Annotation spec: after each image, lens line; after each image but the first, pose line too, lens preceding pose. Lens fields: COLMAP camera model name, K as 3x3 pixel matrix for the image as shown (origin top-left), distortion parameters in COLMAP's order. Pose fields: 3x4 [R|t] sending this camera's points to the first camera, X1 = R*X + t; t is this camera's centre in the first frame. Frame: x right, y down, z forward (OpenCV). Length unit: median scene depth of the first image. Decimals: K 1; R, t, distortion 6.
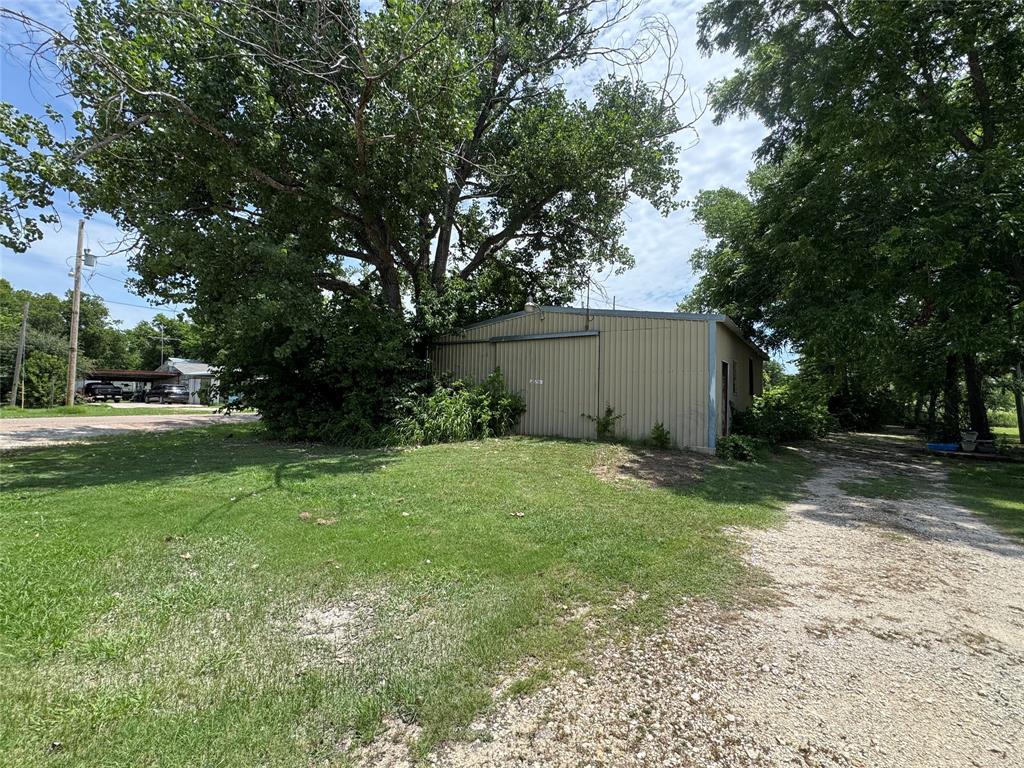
lens RADIAL K [[448.5, 0, 512.0], [0, 448.5, 384.0], [0, 0, 1]] dist [-0.000918, -0.000119]
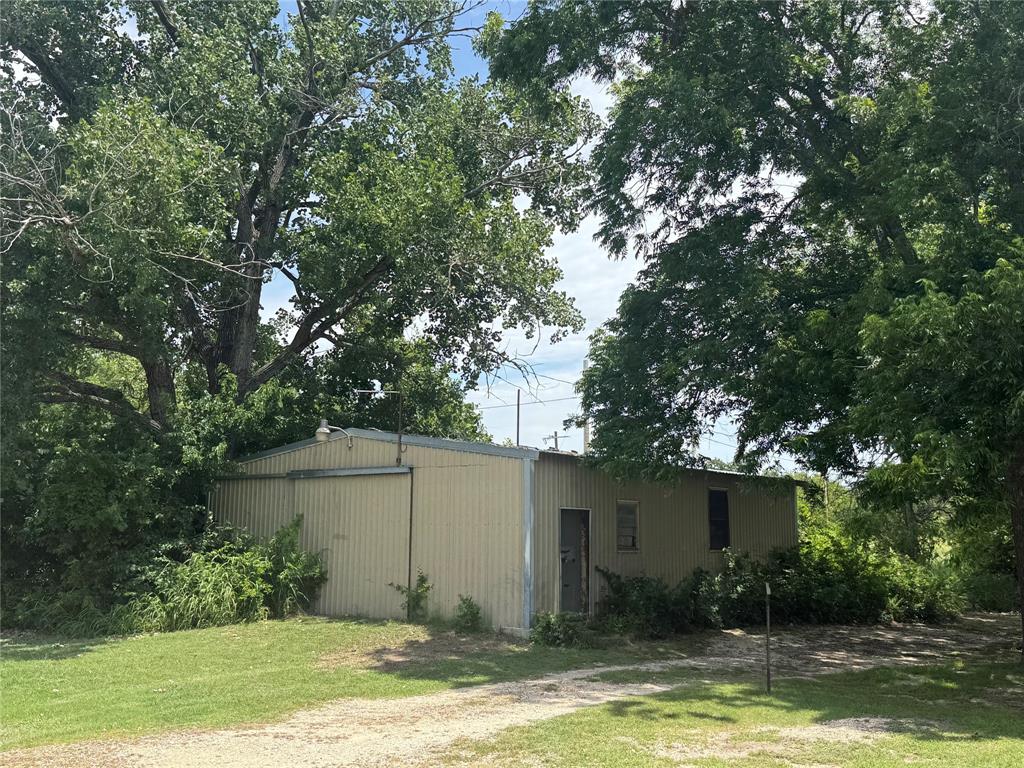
lens RADIAL K [[1141.9, 0, 512.0], [0, 1141.9, 384.0], [0, 0, 1]] dist [0.107692, -0.006556]
pose [[0.994485, -0.028143, -0.101029, 0.537432], [0.017536, 0.994382, -0.104389, -0.054480], [0.103400, 0.102041, 0.989392, -0.803123]]
